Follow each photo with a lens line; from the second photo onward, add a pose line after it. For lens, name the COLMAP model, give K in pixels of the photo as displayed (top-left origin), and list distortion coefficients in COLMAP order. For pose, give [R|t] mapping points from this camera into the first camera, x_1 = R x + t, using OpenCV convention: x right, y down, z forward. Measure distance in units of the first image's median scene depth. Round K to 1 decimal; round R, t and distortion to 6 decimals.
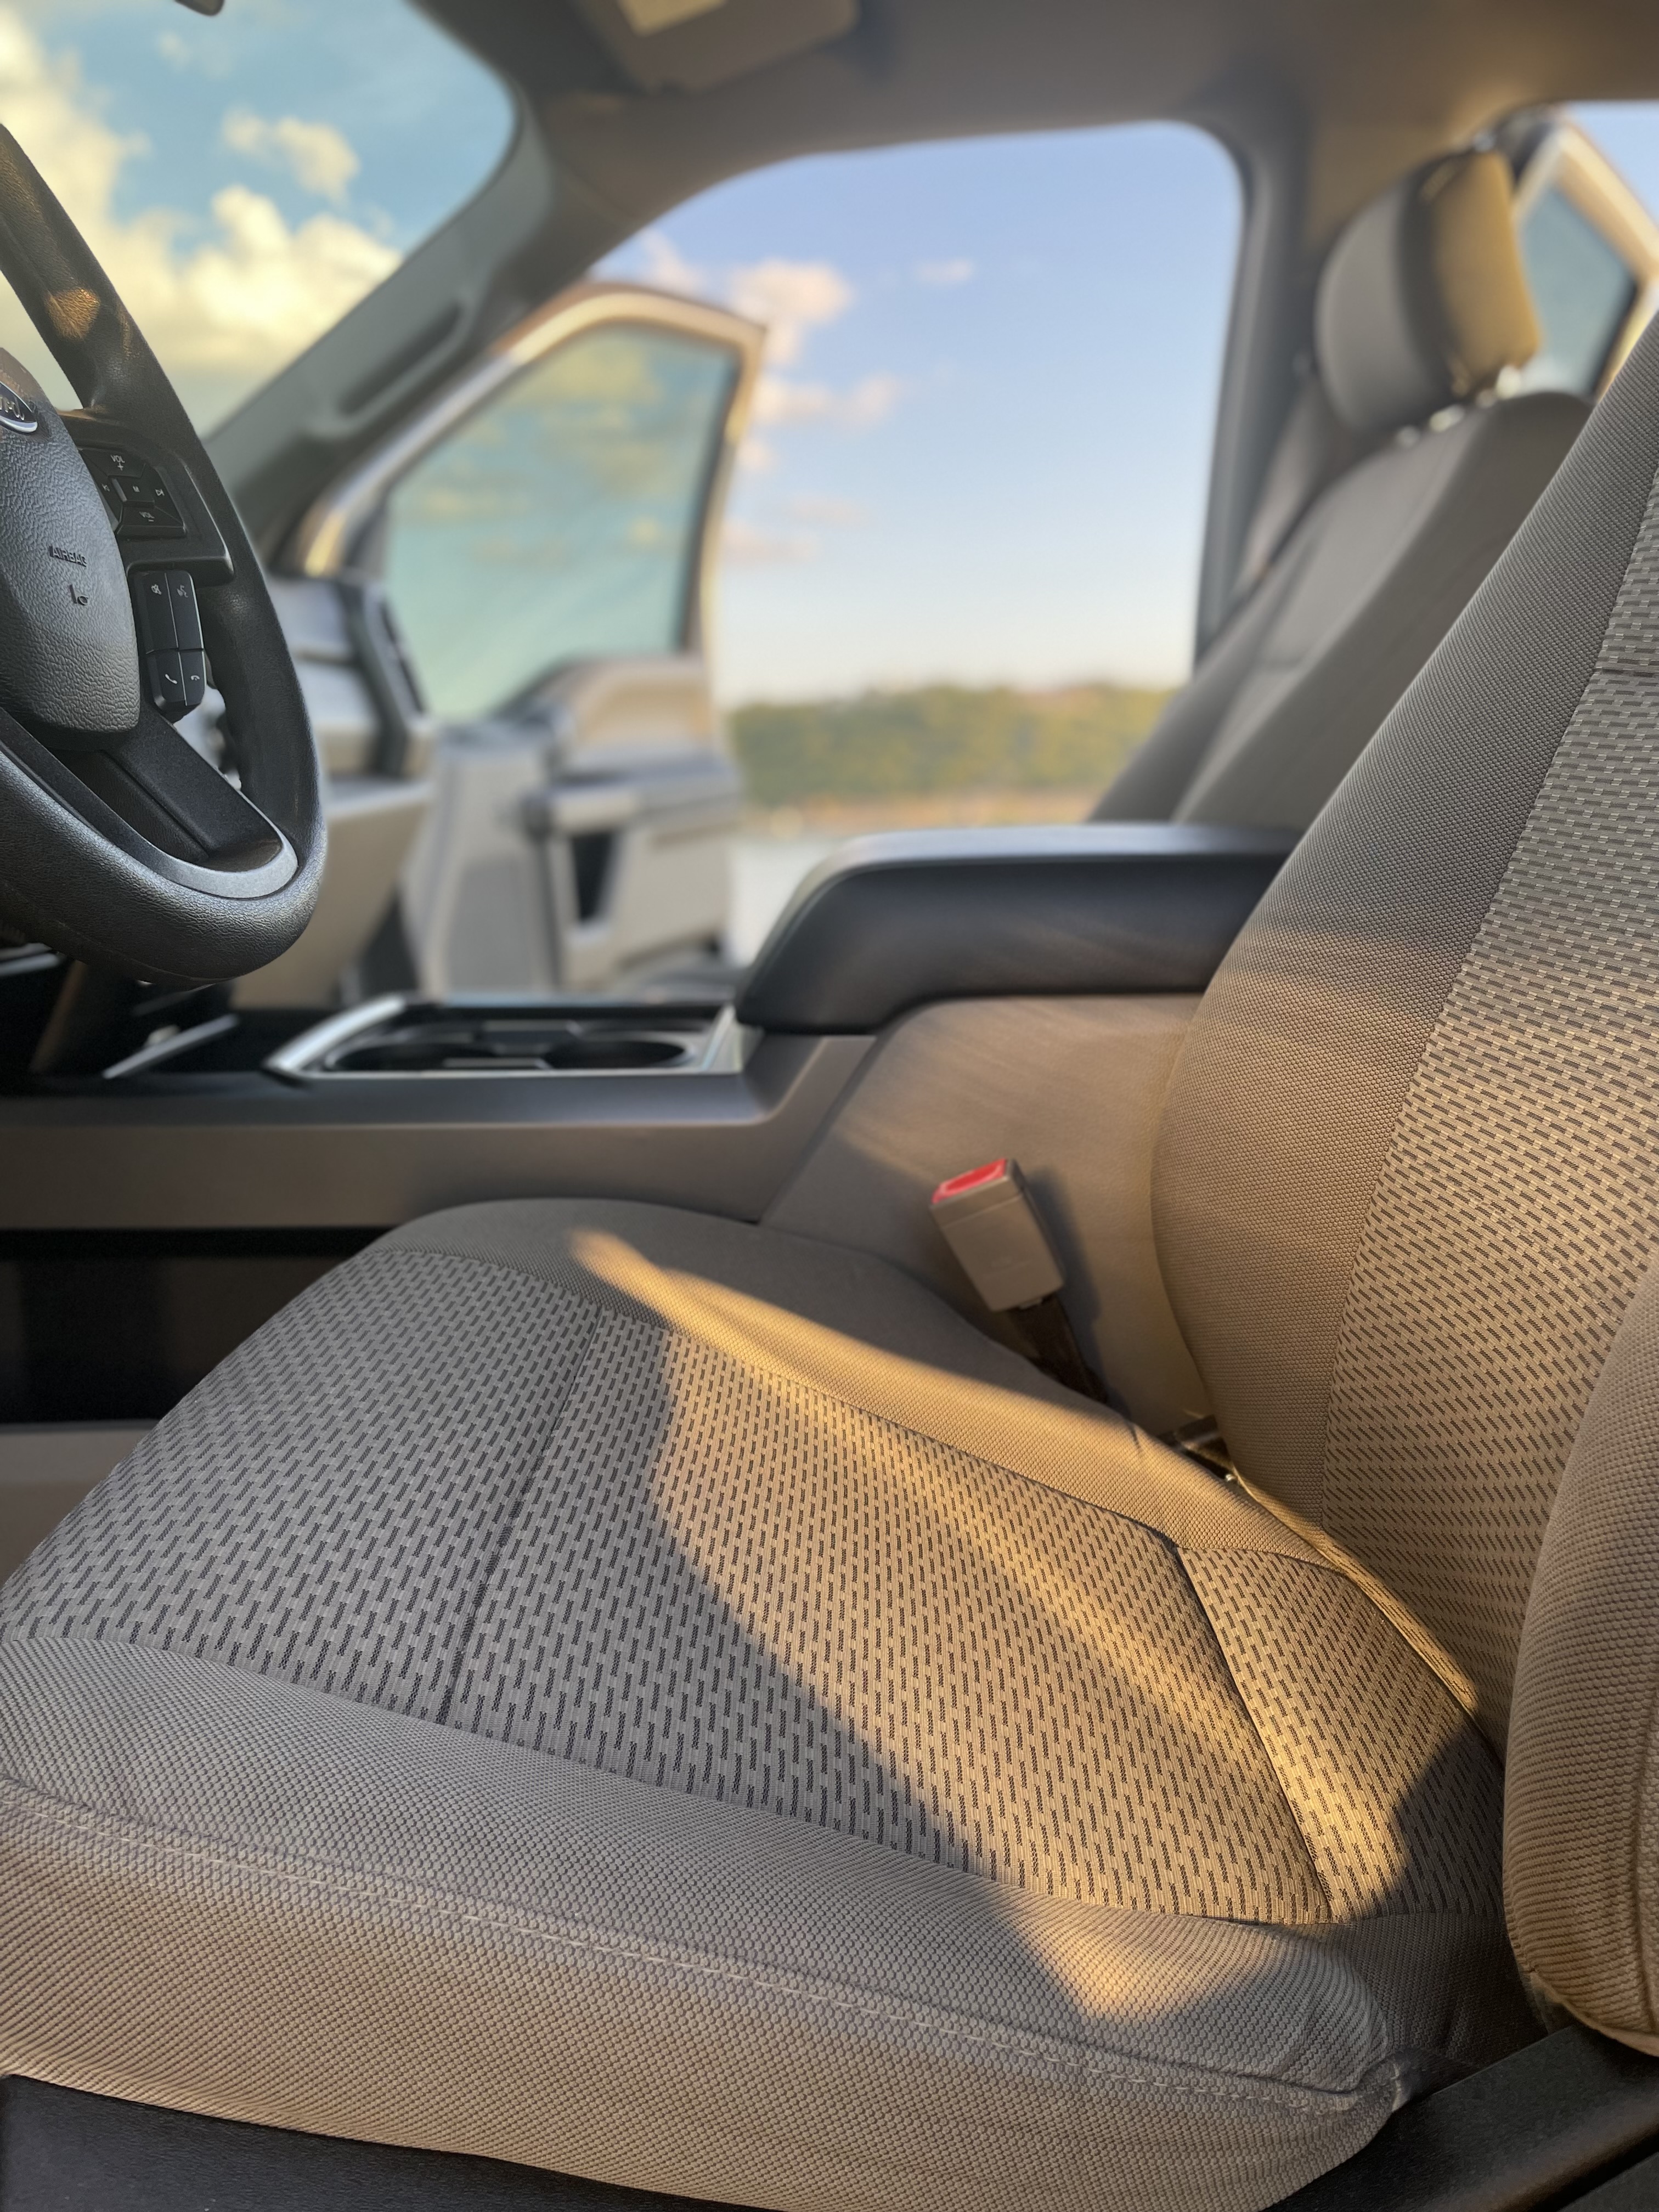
lens RADIAL K [[1716.1, 0, 829.5], [0, 1716.1, 1106.0], [0, 0, 1]] dist [0.110464, -0.182644]
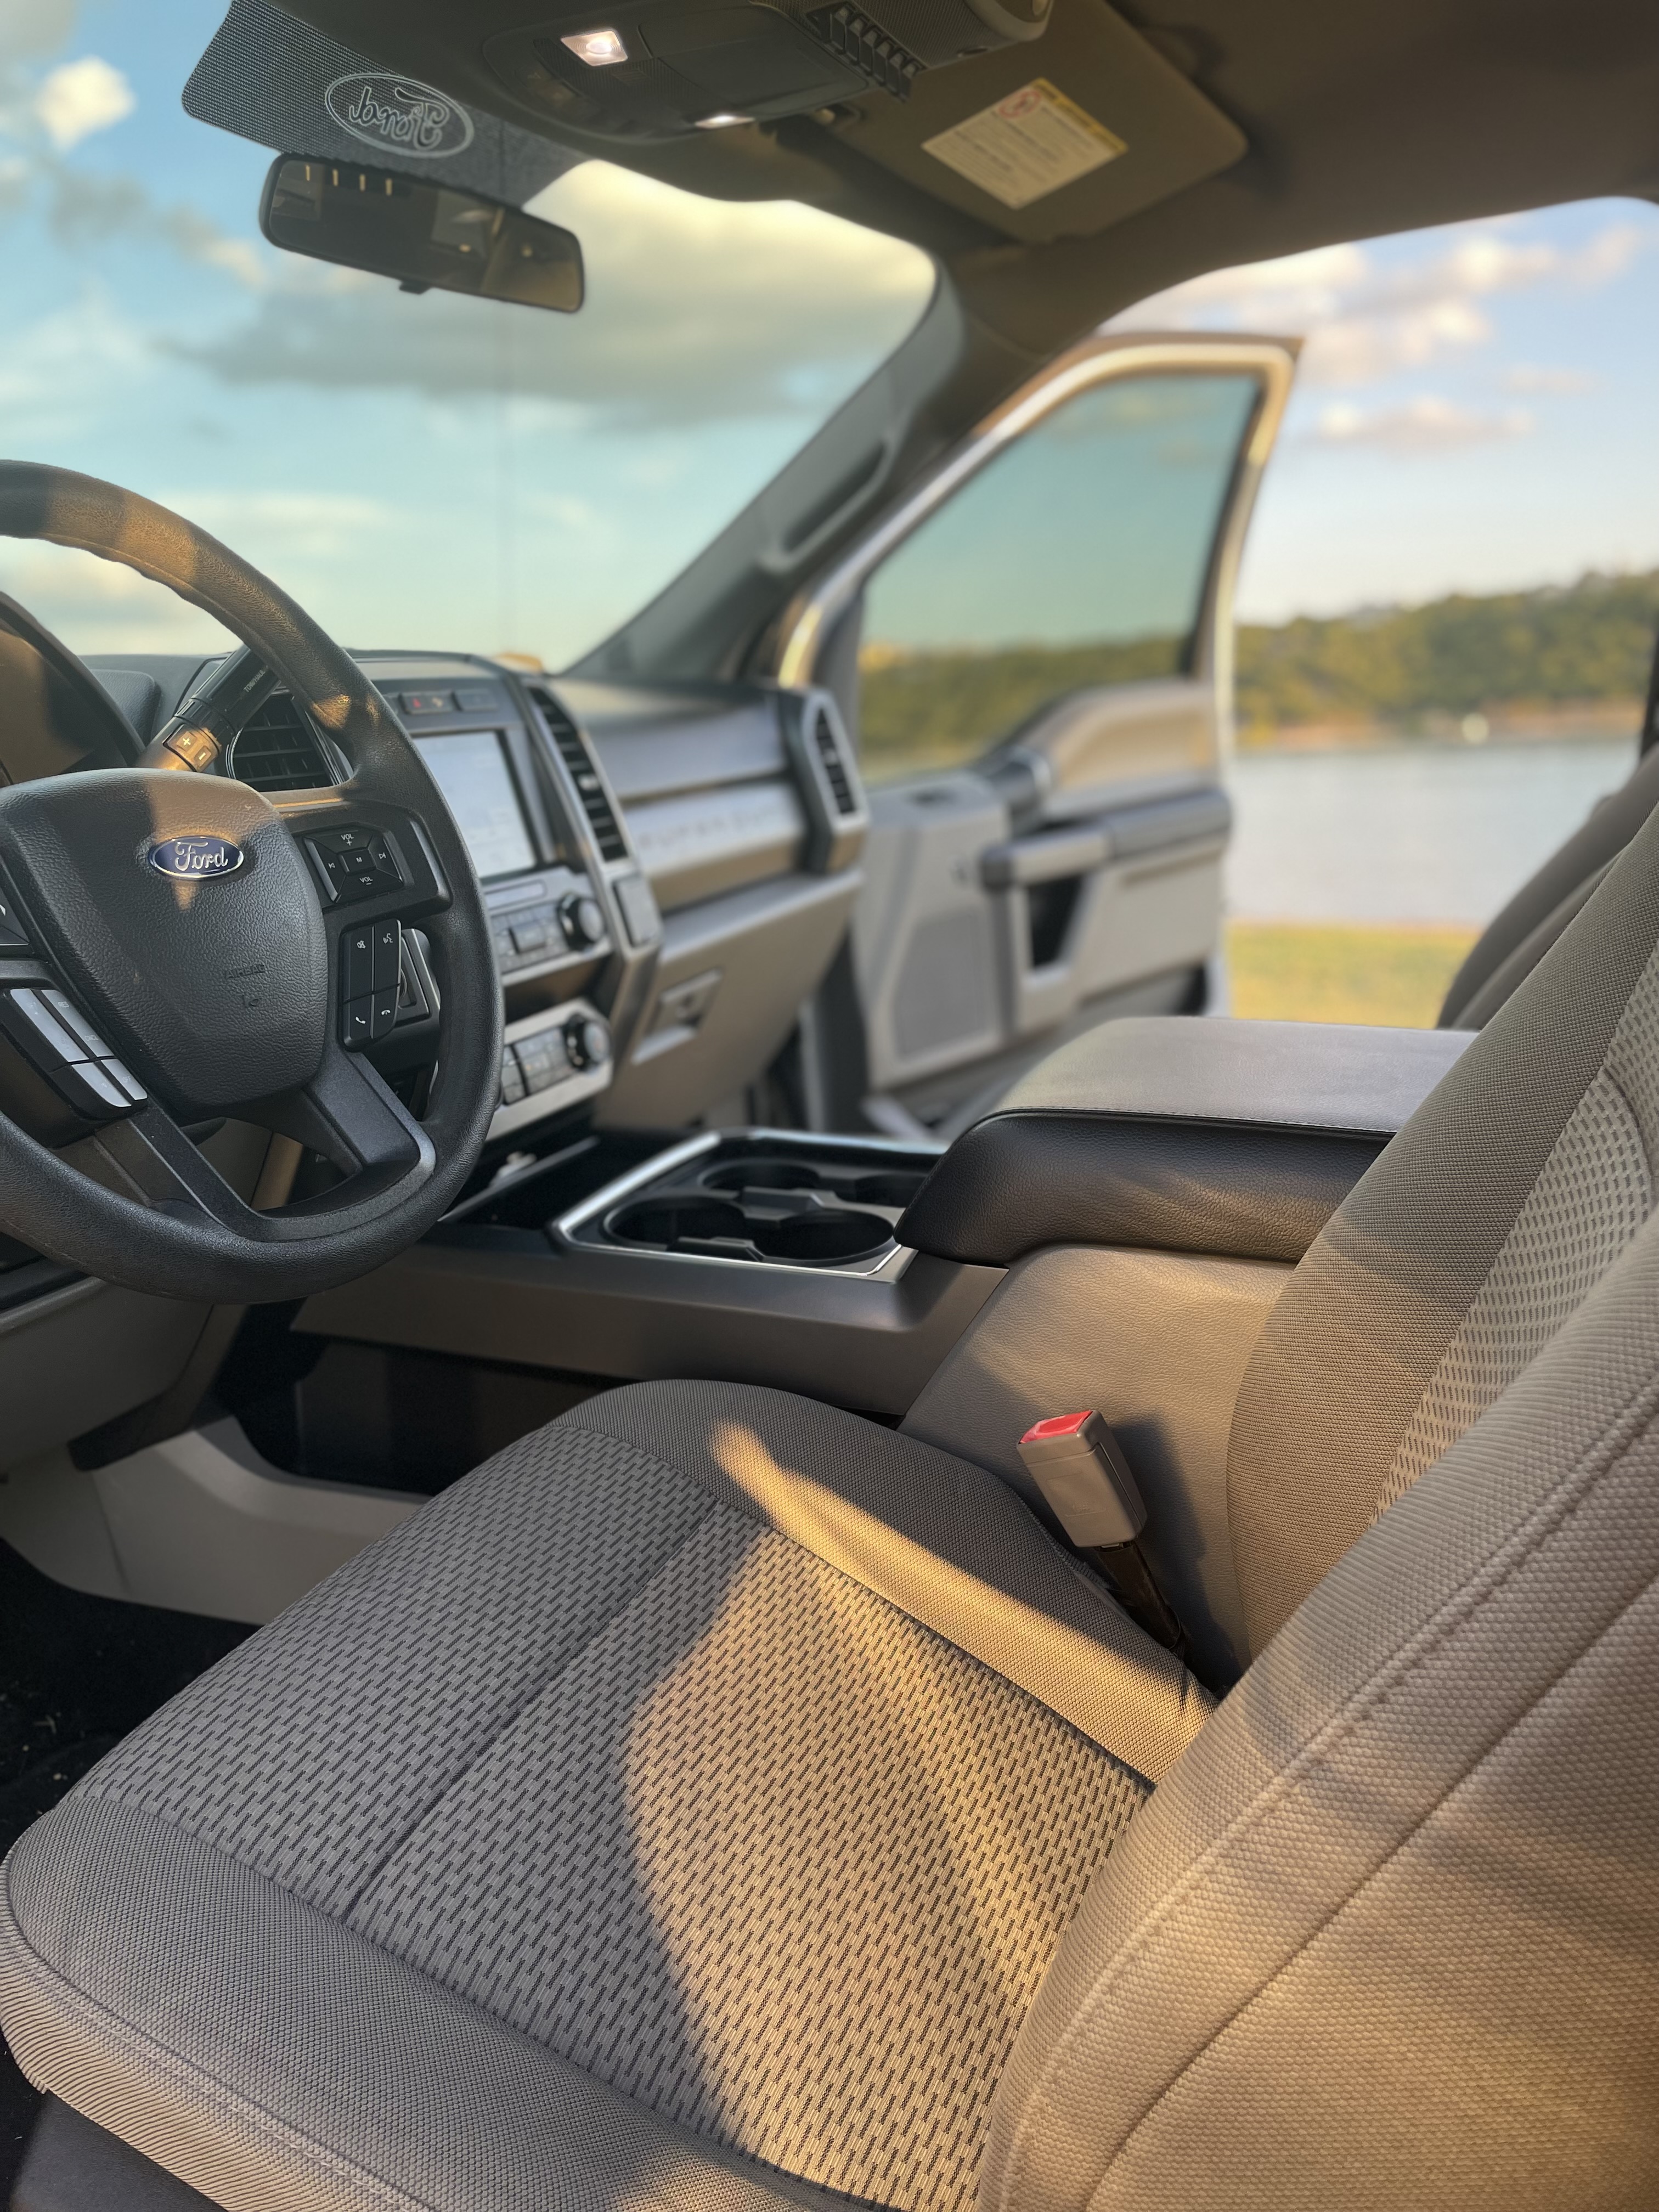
lens RADIAL K [[1716.1, 0, 829.5], [0, 1716.1, 1106.0], [0, 0, 1]] dist [0.110464, -0.182644]
pose [[0.921918, 0.079573, -0.379125, 0.231868], [-0.053517, 0.995453, 0.078794, -0.158281], [0.383671, -0.052352, 0.921985, -0.033052]]
